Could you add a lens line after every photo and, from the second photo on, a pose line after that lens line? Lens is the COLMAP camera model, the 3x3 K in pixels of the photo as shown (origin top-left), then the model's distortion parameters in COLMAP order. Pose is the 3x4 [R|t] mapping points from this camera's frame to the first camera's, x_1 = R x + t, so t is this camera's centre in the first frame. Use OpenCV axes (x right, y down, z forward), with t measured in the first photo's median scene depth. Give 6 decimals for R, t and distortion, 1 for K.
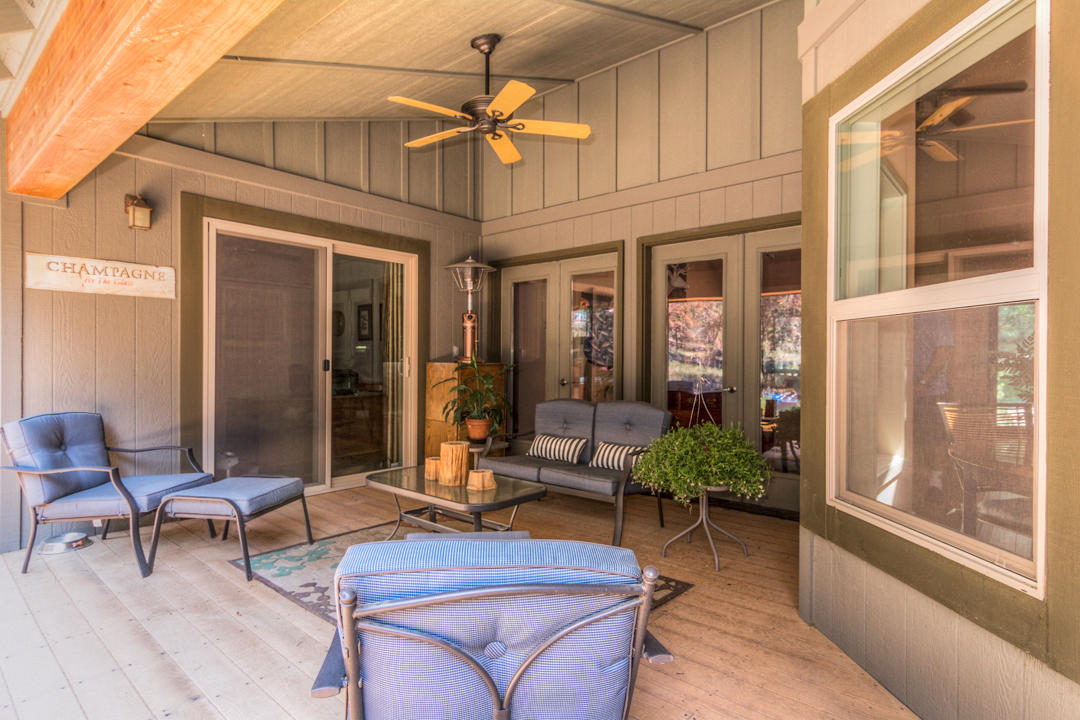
lens RADIAL K [[569.1, 0, 543.7], [0, 569.1, 362.3], [0, 0, 1]] dist [-0.001481, -0.000285]
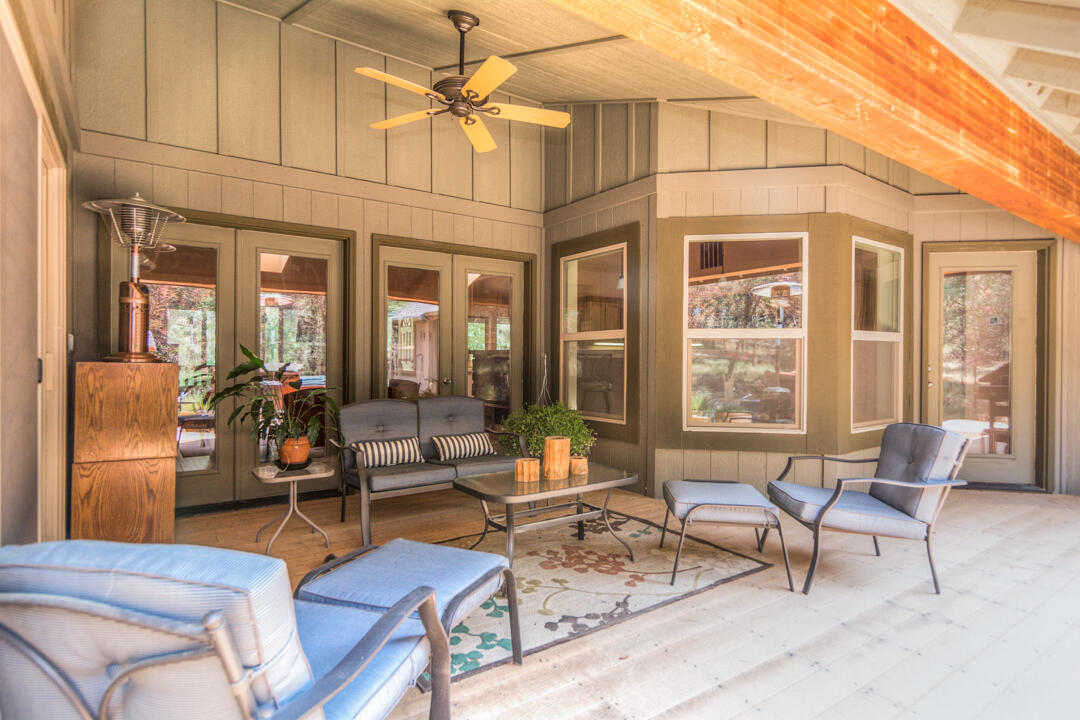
lens RADIAL K [[569.1, 0, 543.4], [0, 569.1, 358.7], [0, 0, 1]] dist [-0.001481, -0.000285]
pose [[0.237876, -0.006948, 0.971271, -0.861442], [0.001852, 0.999976, 0.006700, -0.008476], [-0.971294, 0.000205, 0.237883, 0.565048]]
